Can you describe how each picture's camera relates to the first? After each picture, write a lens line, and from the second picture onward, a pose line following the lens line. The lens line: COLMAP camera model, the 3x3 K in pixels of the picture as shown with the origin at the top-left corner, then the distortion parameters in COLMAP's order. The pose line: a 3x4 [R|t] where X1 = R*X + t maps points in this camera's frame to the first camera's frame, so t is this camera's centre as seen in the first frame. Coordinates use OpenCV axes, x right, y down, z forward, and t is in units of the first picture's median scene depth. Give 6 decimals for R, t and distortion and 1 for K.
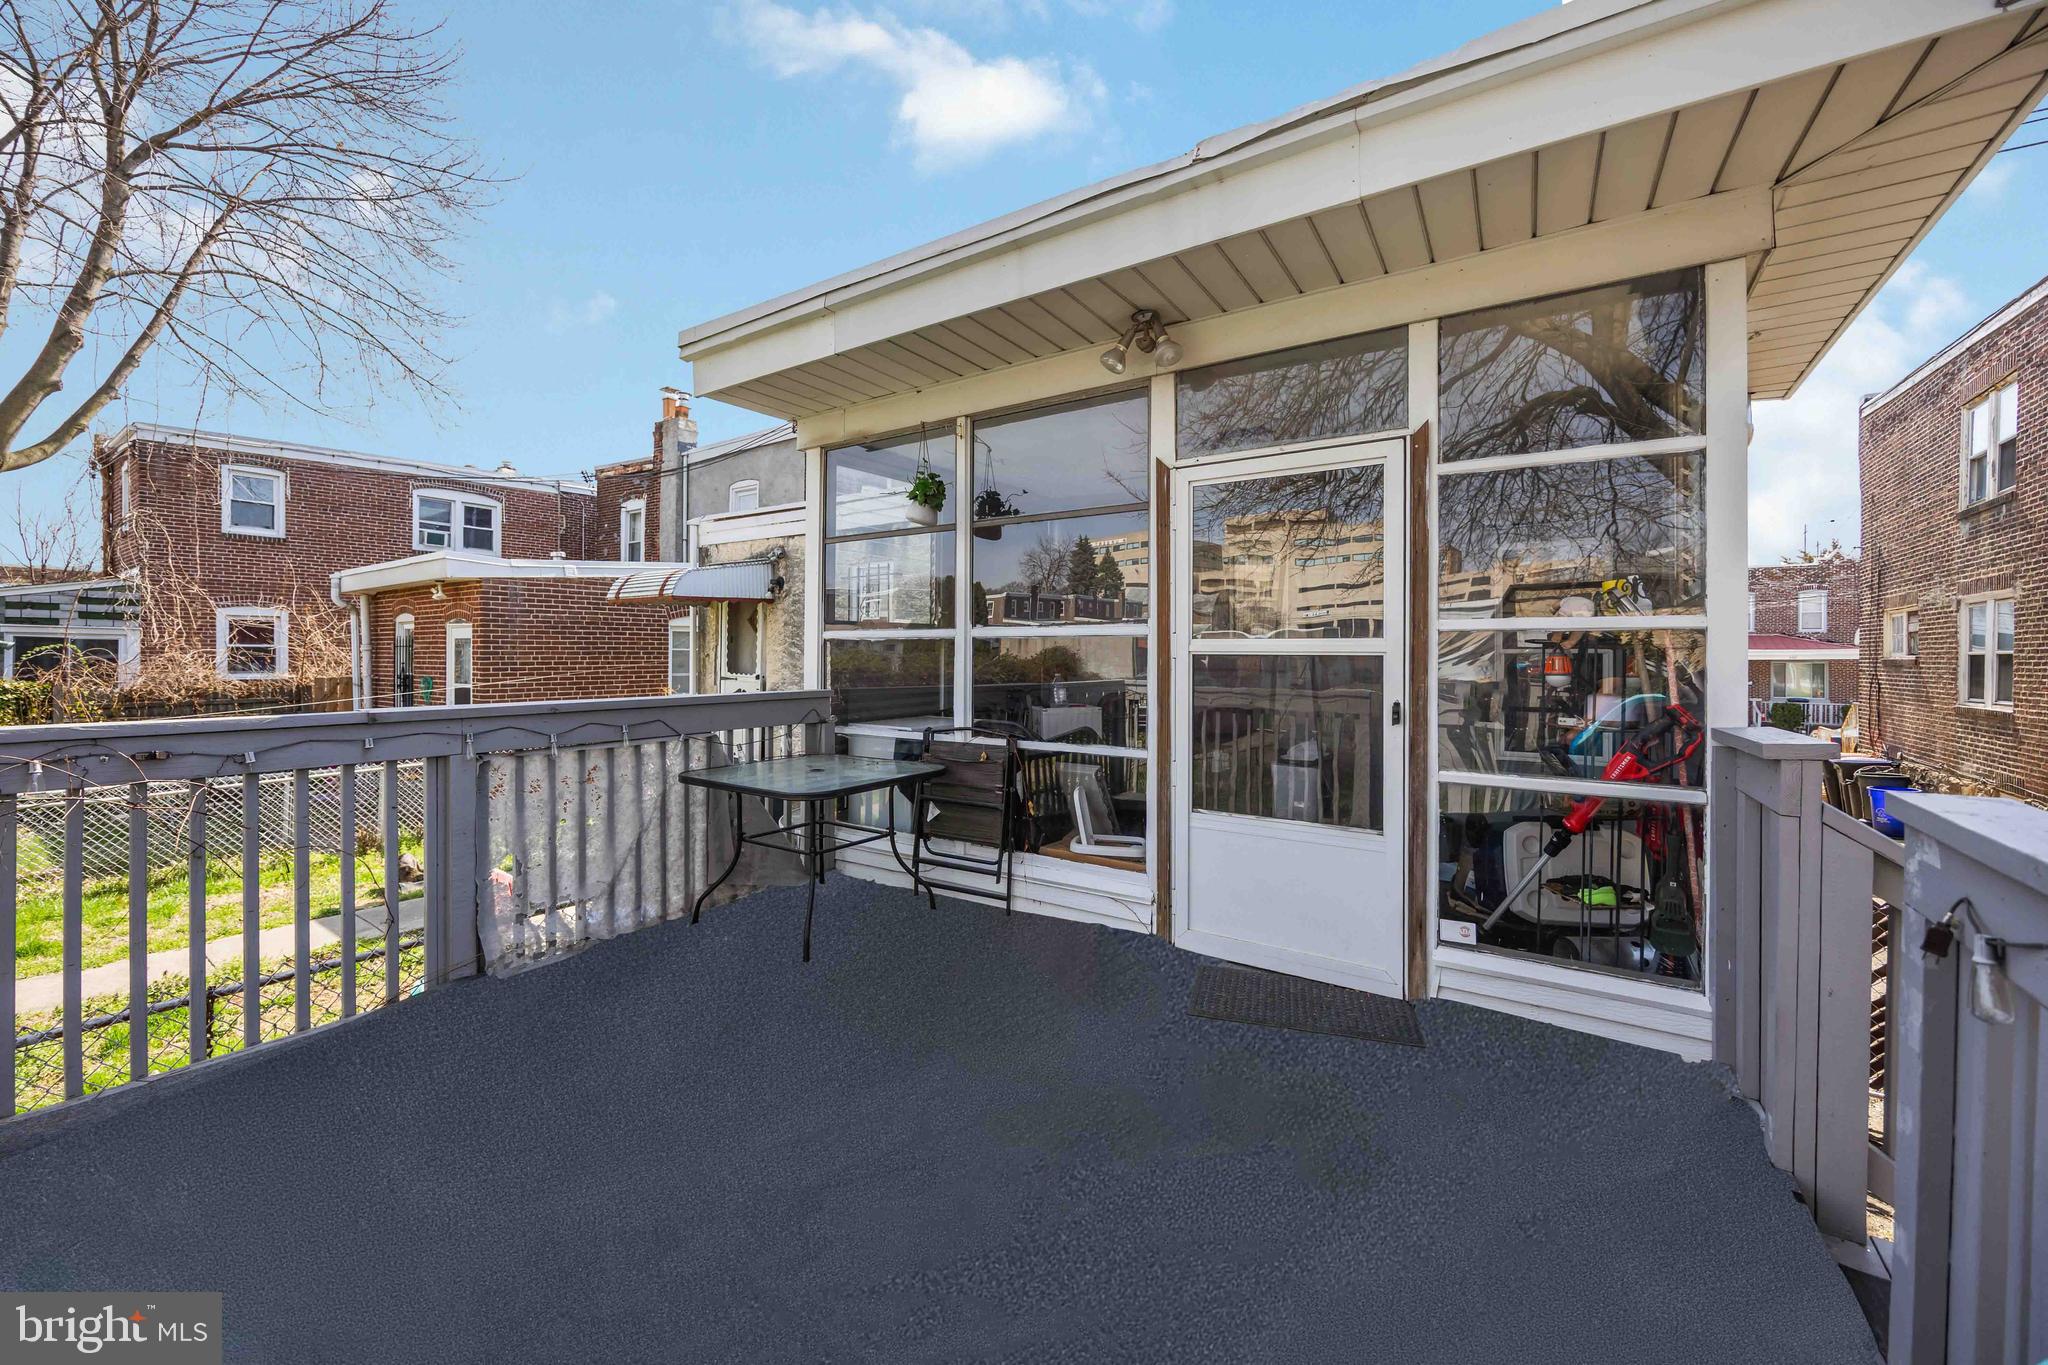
lens RADIAL K [[801.6, 0, 1023.7], [0, 801.6, 657.1], [0, 0, 1]] dist [-0.001100, -0.000067]
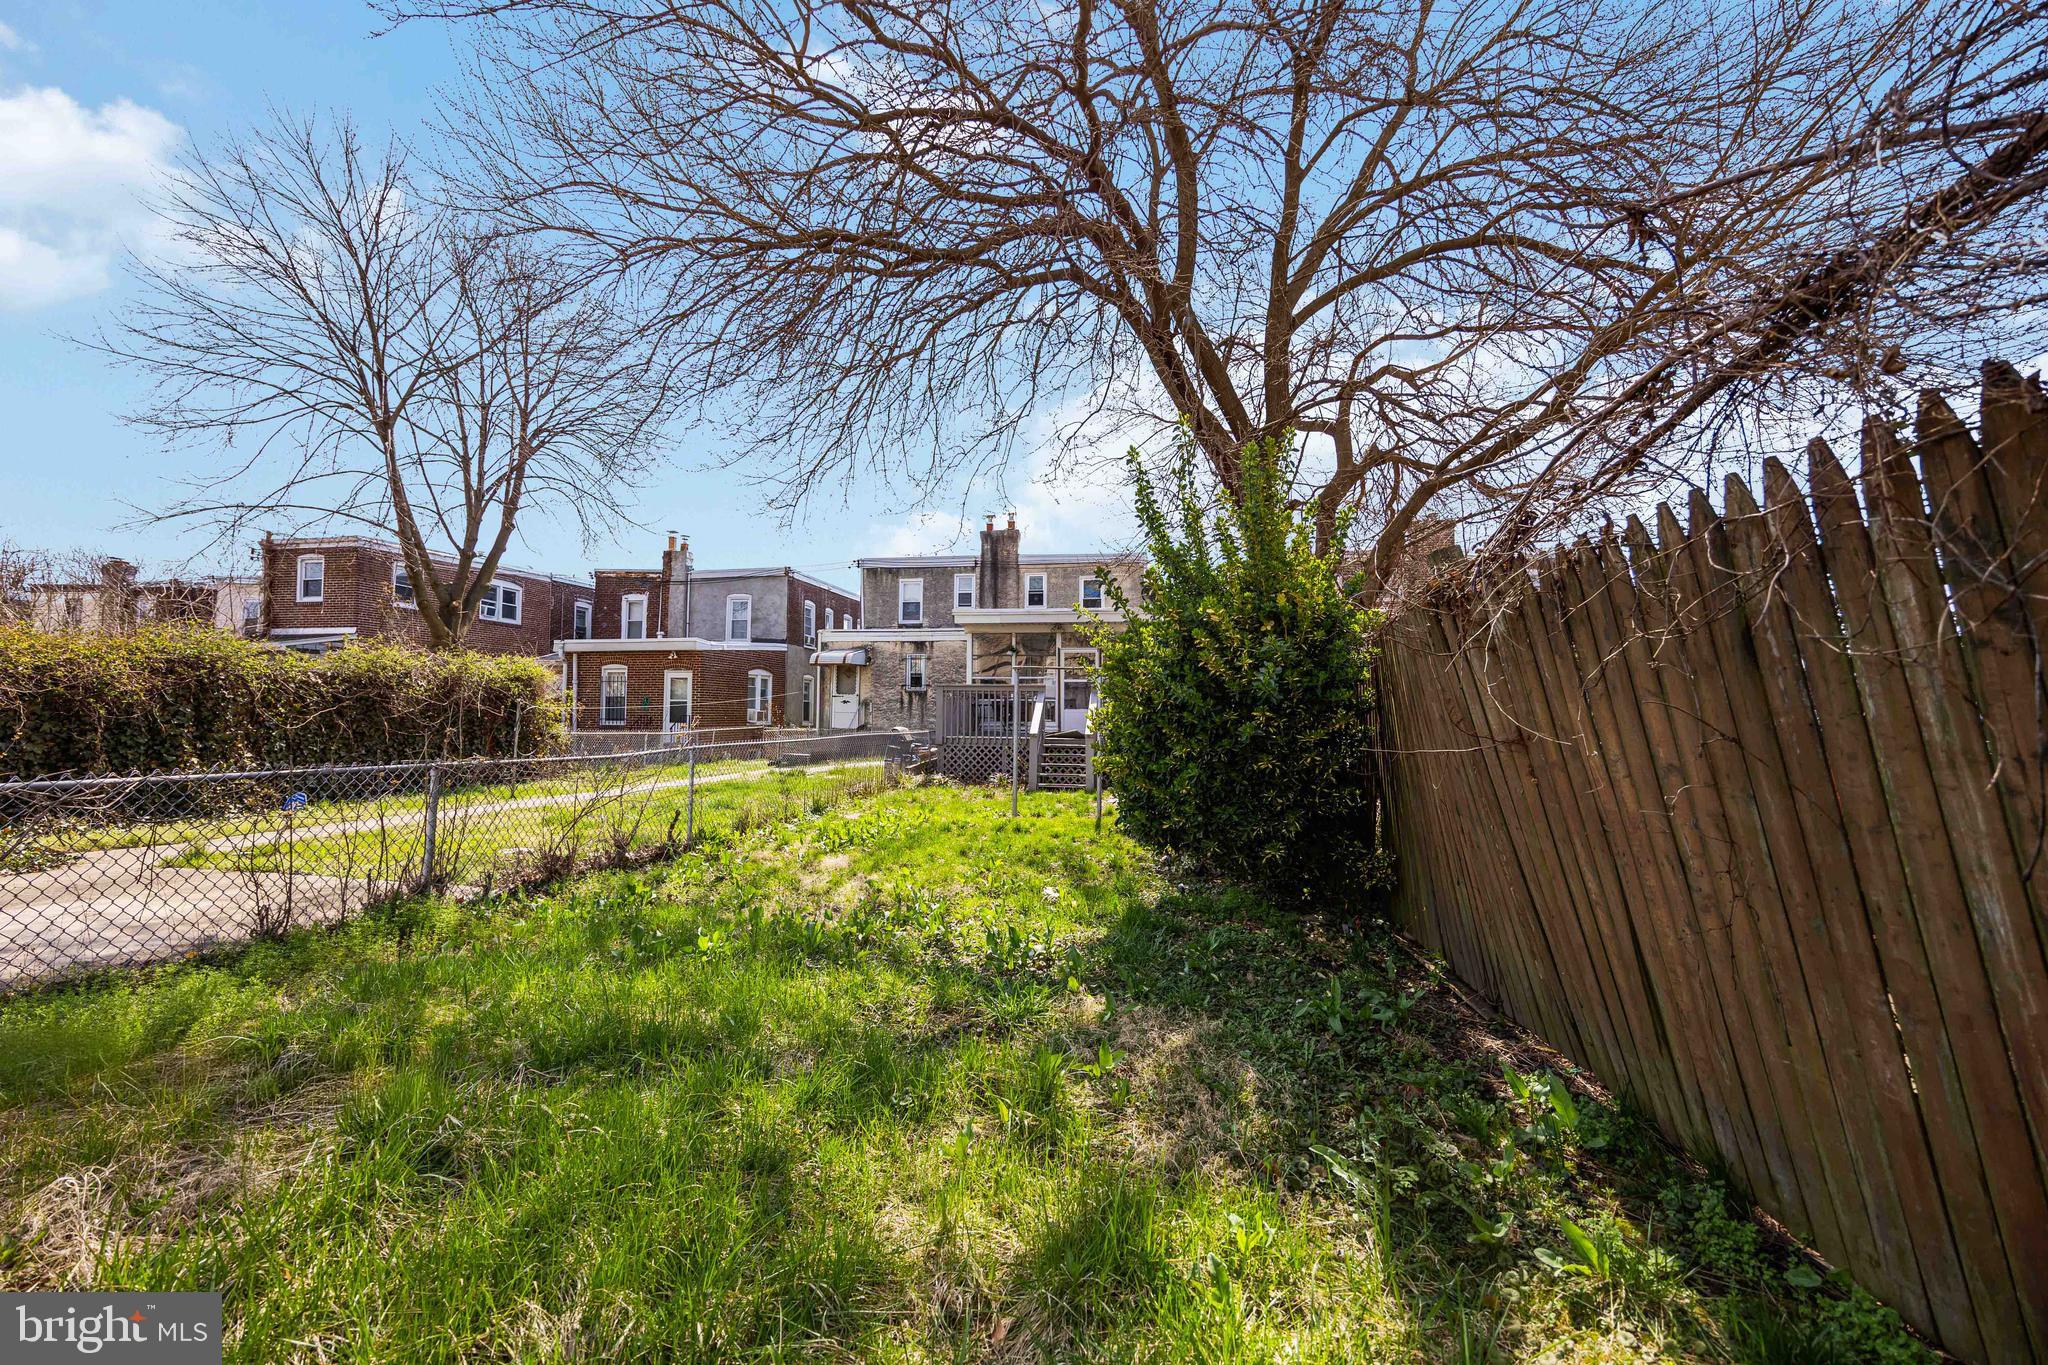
lens RADIAL K [[789.6, 0, 1024.0], [0, 789.6, 682.5], [0, 0, 1]] dist [-0.000035, -0.000009]
pose [[0.898937, 0.019756, 0.437631, -0.513100], [-0.000846, 0.999059, -0.043364, 0.050148], [-0.438076, 0.038611, 0.898108, -0.802223]]
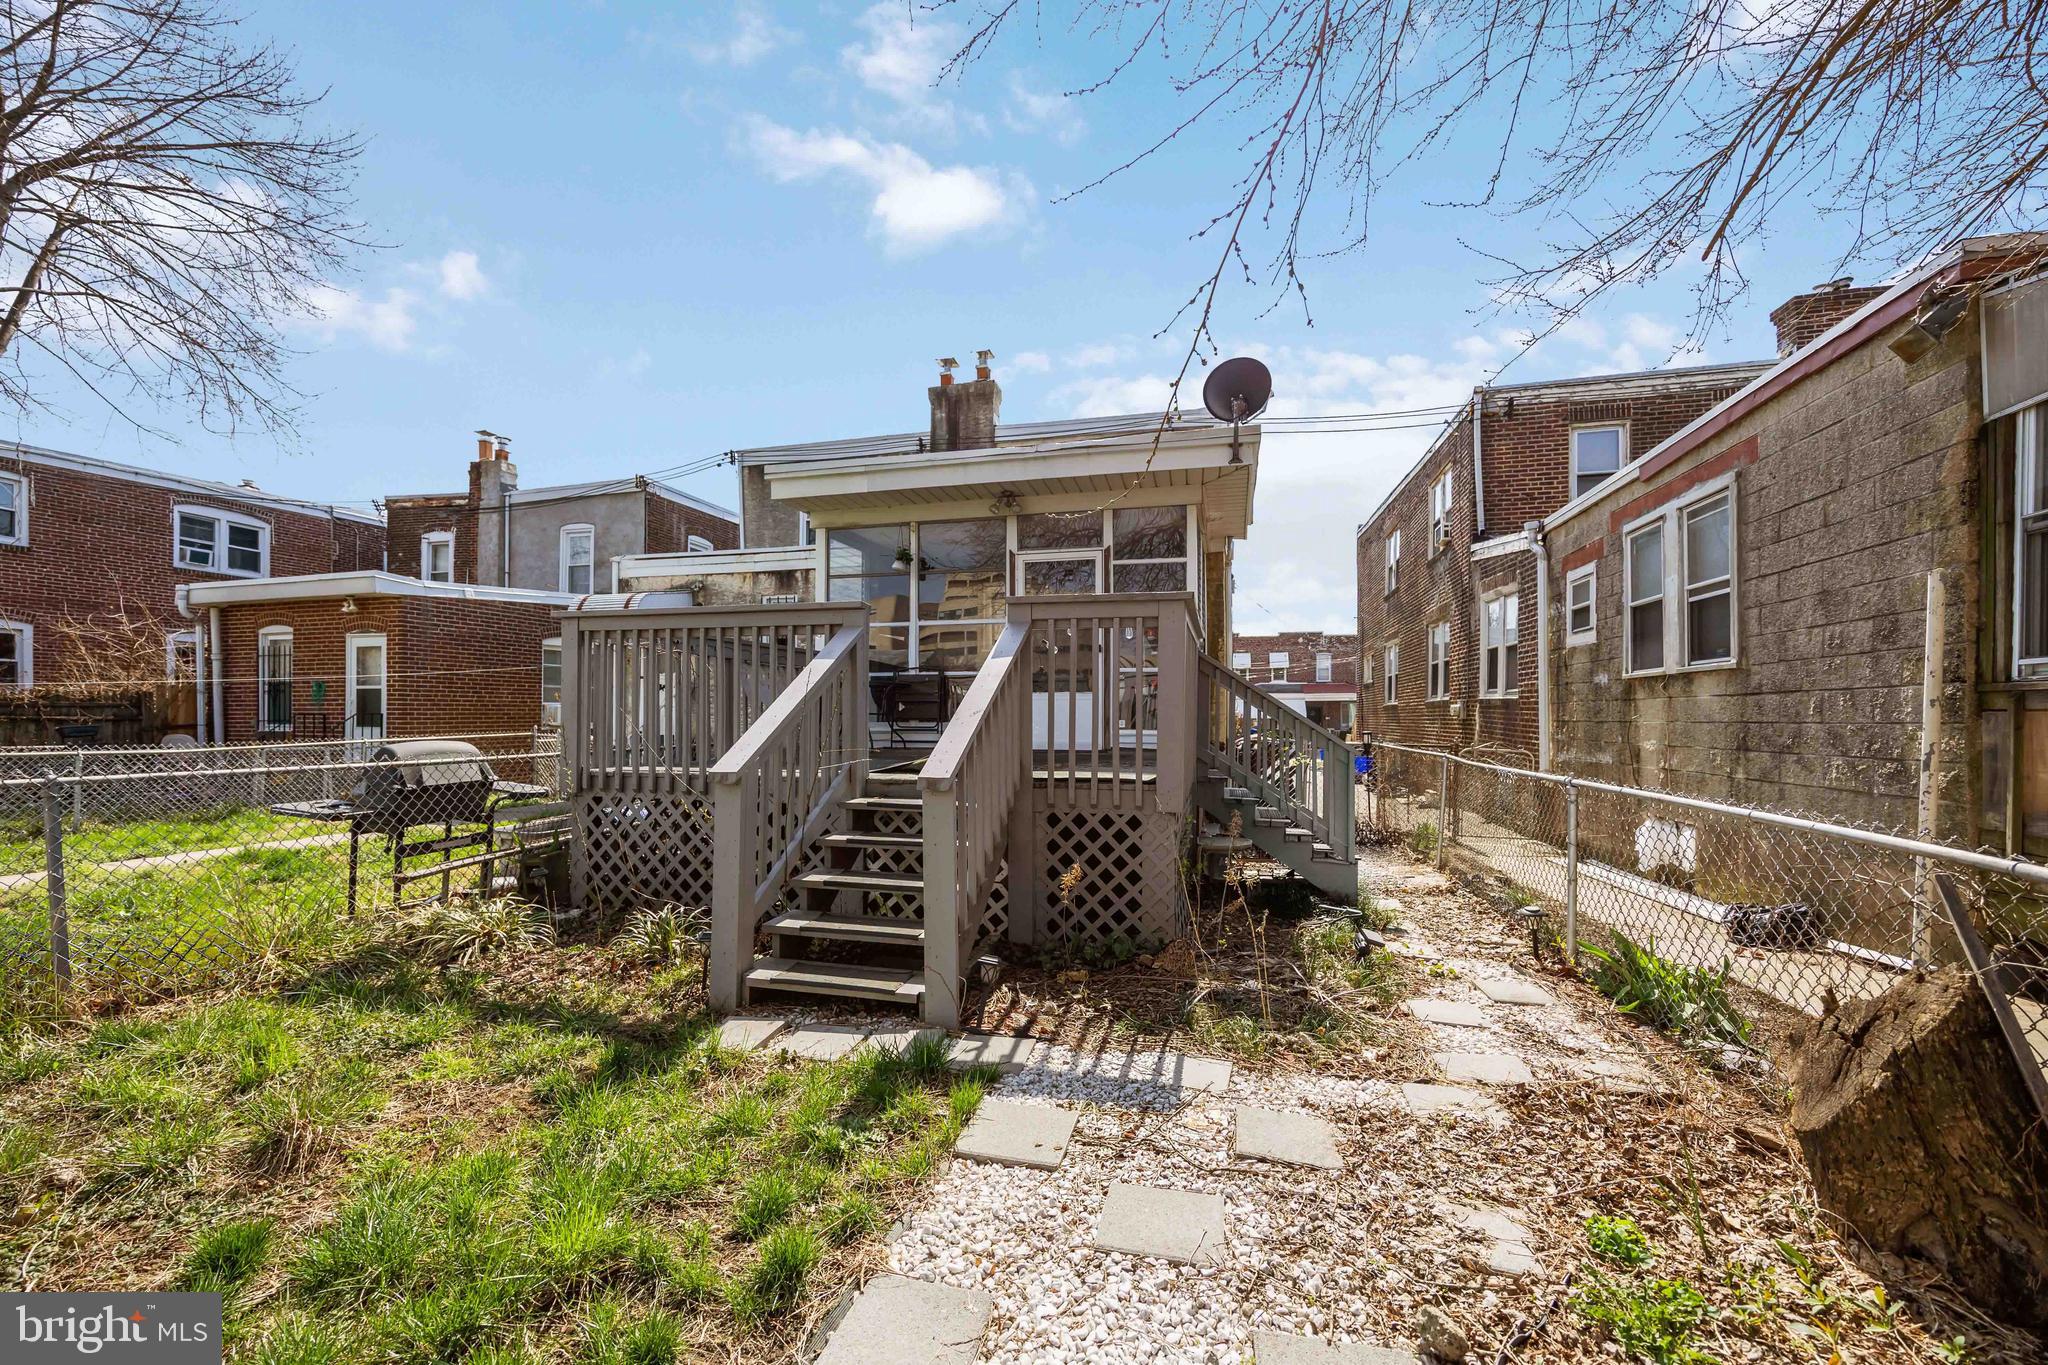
lens RADIAL K [[805.7, 0, 1021.8], [0, 805.7, 708.4], [0, 0, 1]] dist [0.001408, 0.000118]
pose [[0.942391, -0.000716, 0.334513, -0.128297], [0.004437, 0.999937, -0.010359, 0.053832], [-0.334484, 0.011246, 0.942334, -0.272003]]
